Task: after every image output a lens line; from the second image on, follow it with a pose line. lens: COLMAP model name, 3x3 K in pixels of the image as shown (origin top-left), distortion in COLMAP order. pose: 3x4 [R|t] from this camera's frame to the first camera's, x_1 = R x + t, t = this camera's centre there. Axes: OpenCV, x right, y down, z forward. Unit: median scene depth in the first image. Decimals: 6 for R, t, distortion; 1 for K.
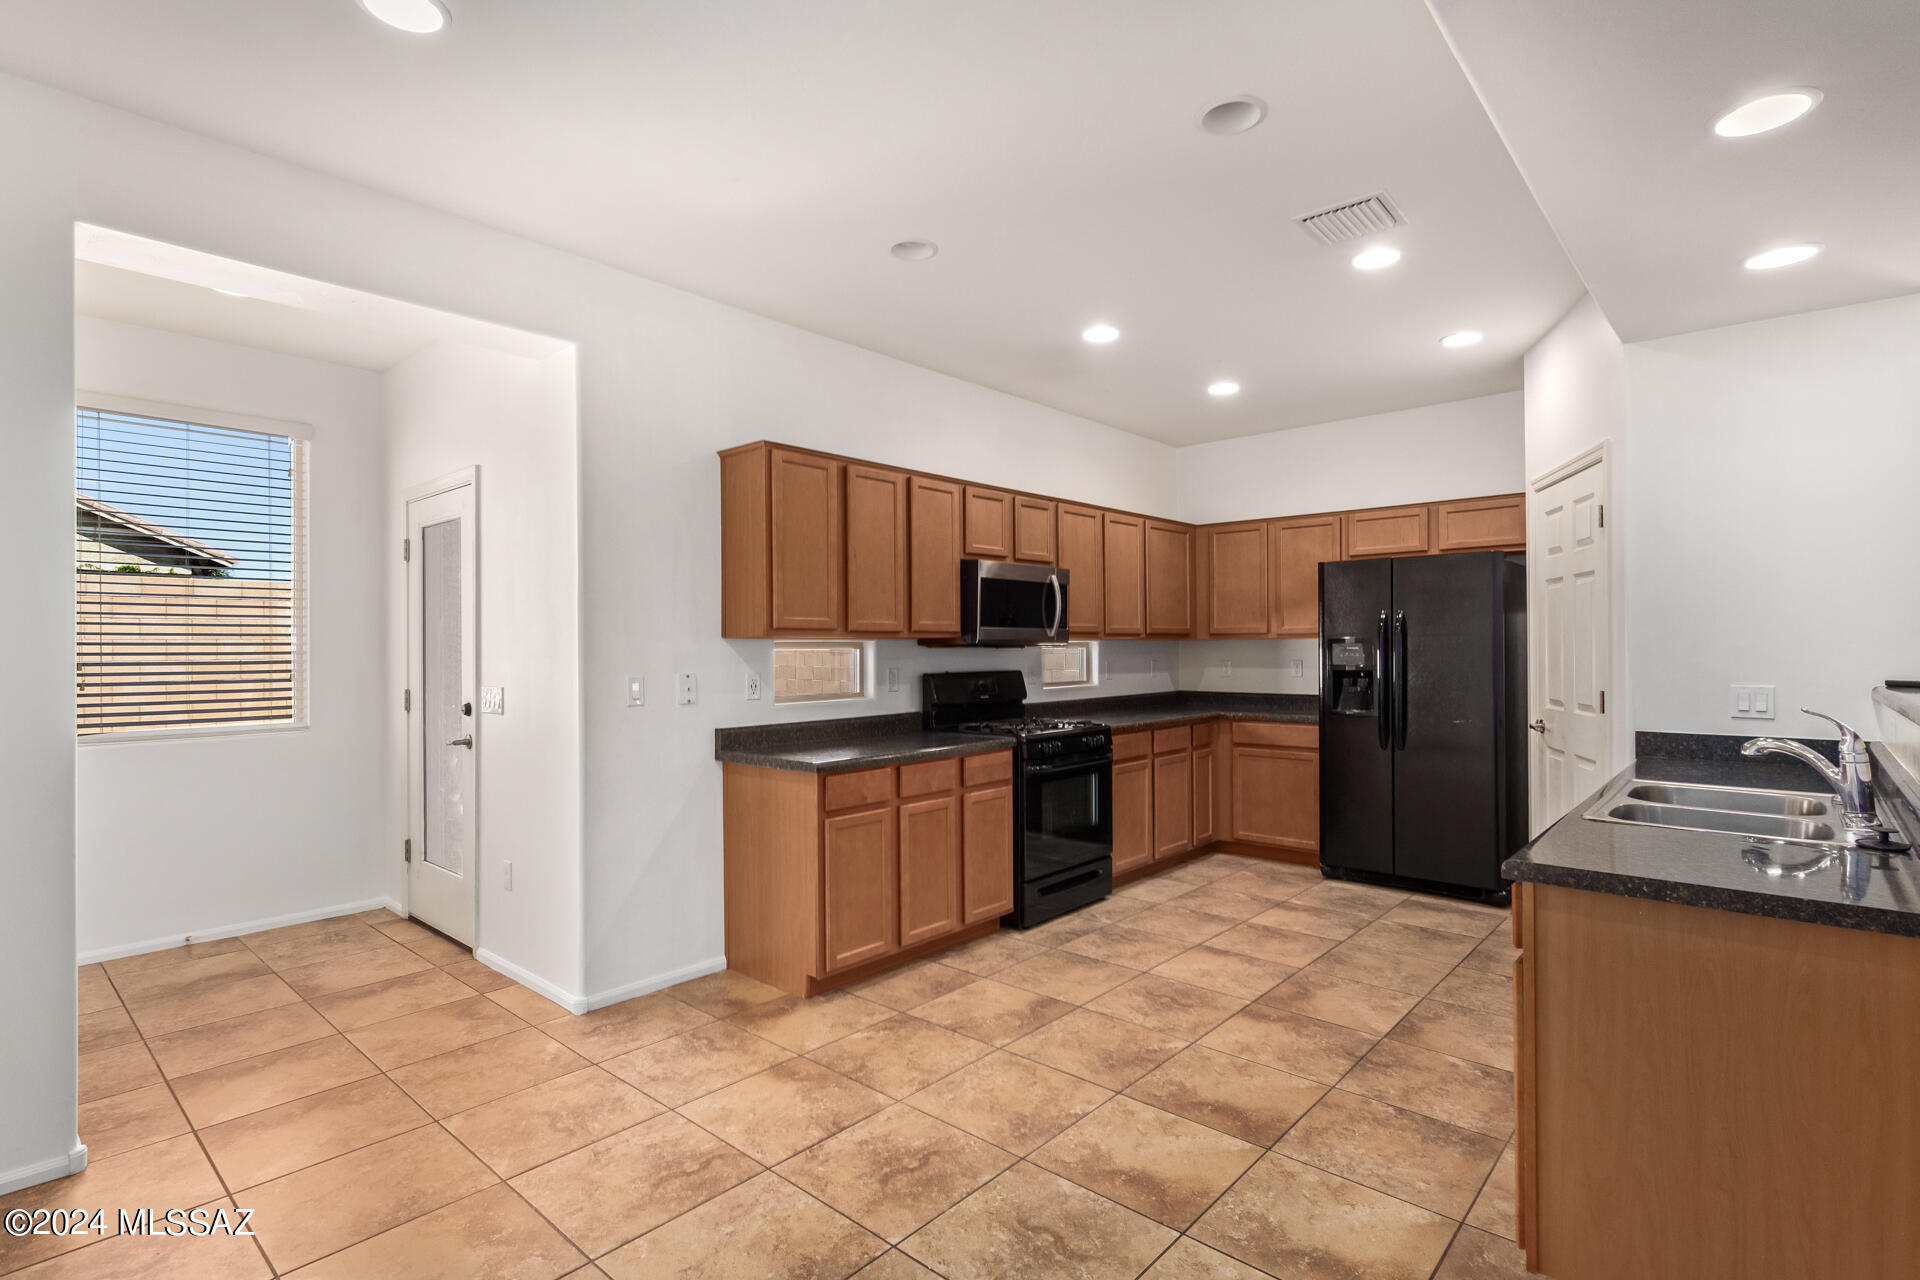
lens RADIAL K [[910.9, 0, 958.4], [0, 910.9, 640.5], [0, 0, 1]] dist [0.004955, -0.000875]
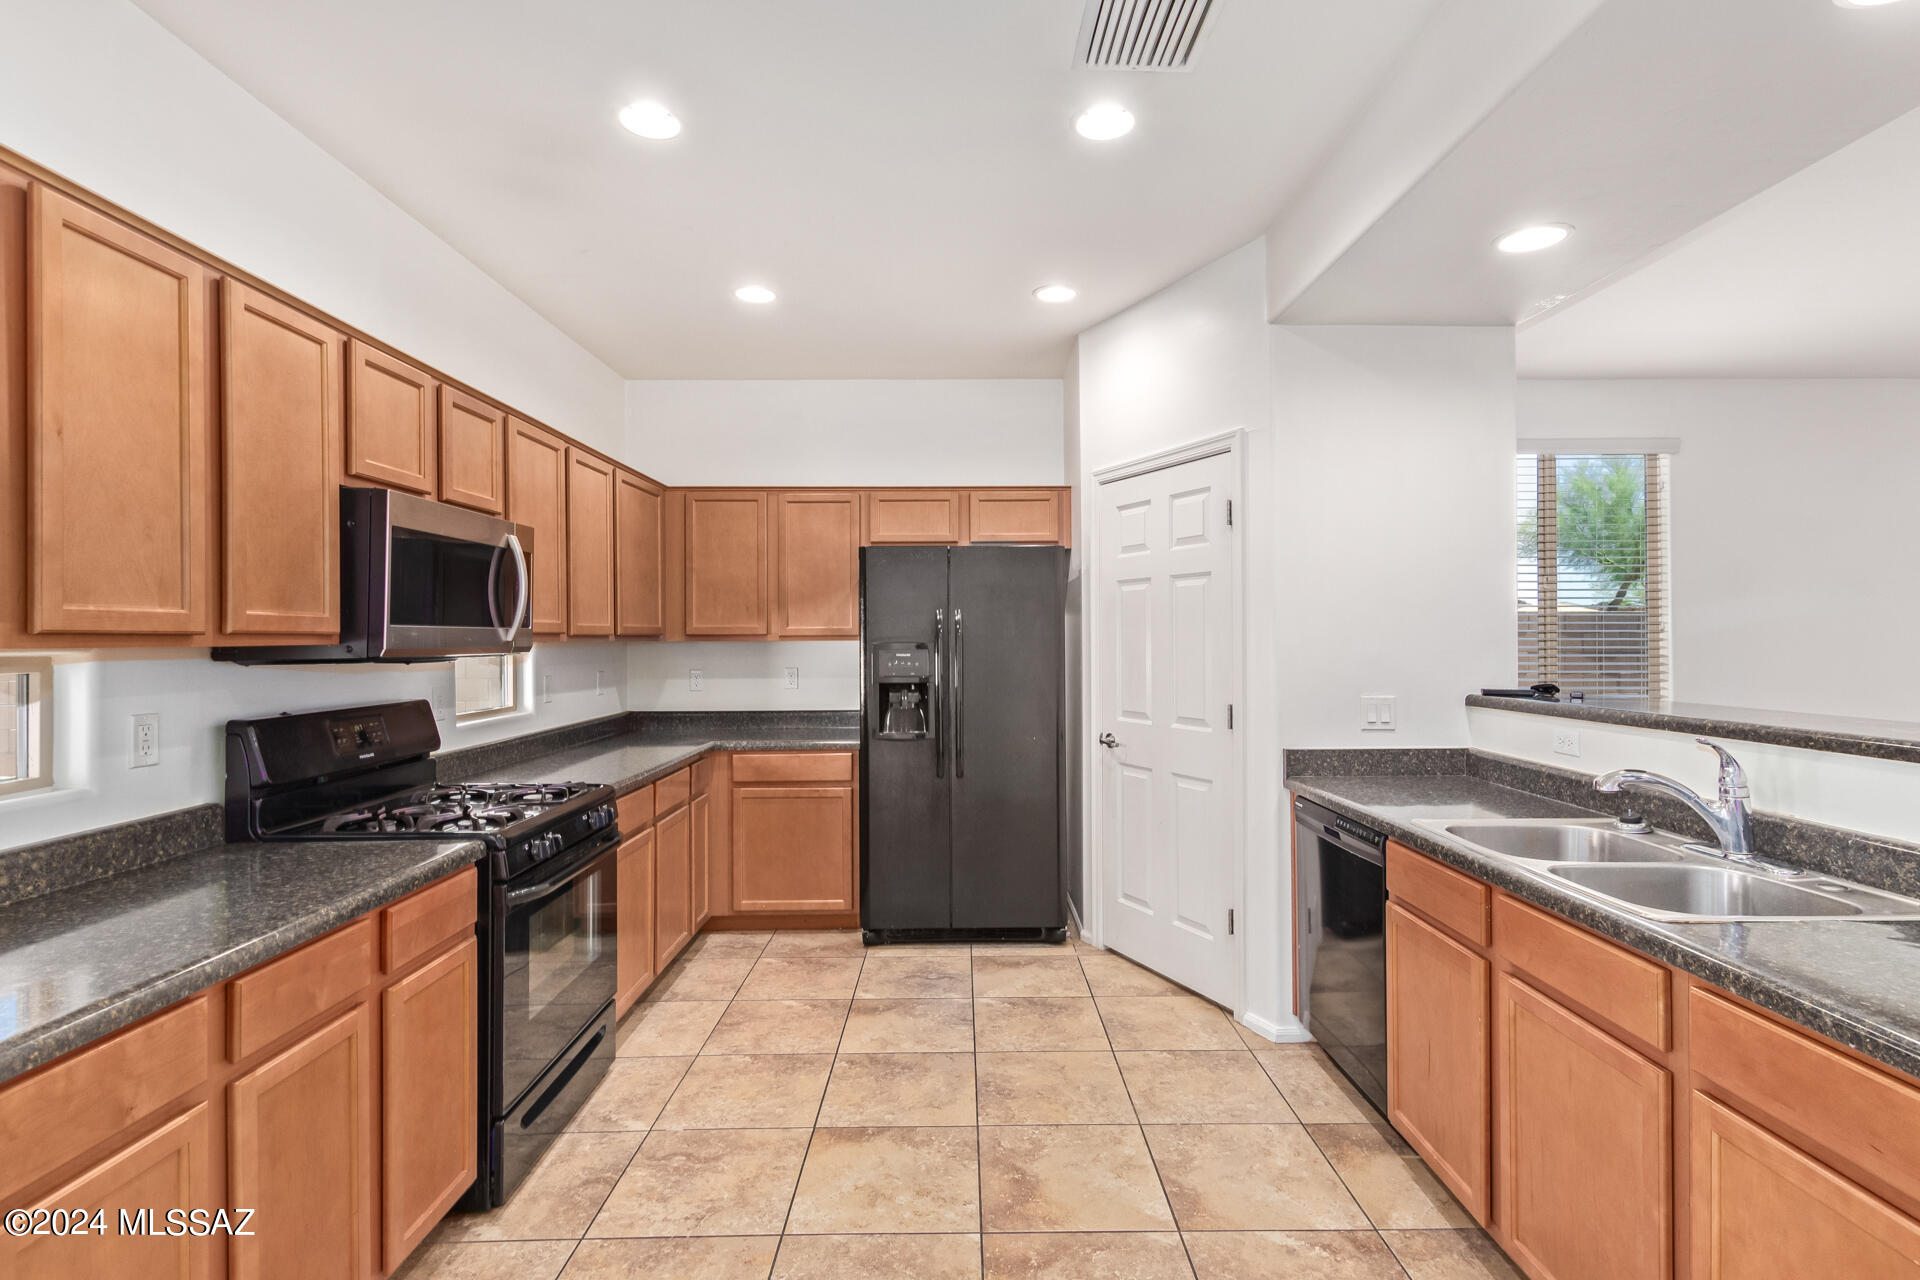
lens RADIAL K [[910.9, 0, 968.1], [0, 910.9, 629.9], [0, 0, 1]] dist [0.004955, -0.000875]
pose [[0.730632, 0.007581, 0.682729, -0.081748], [-0.004001, 0.999969, -0.006823, -0.008983], [-0.682759, 0.002254, 0.730640, 0.396832]]
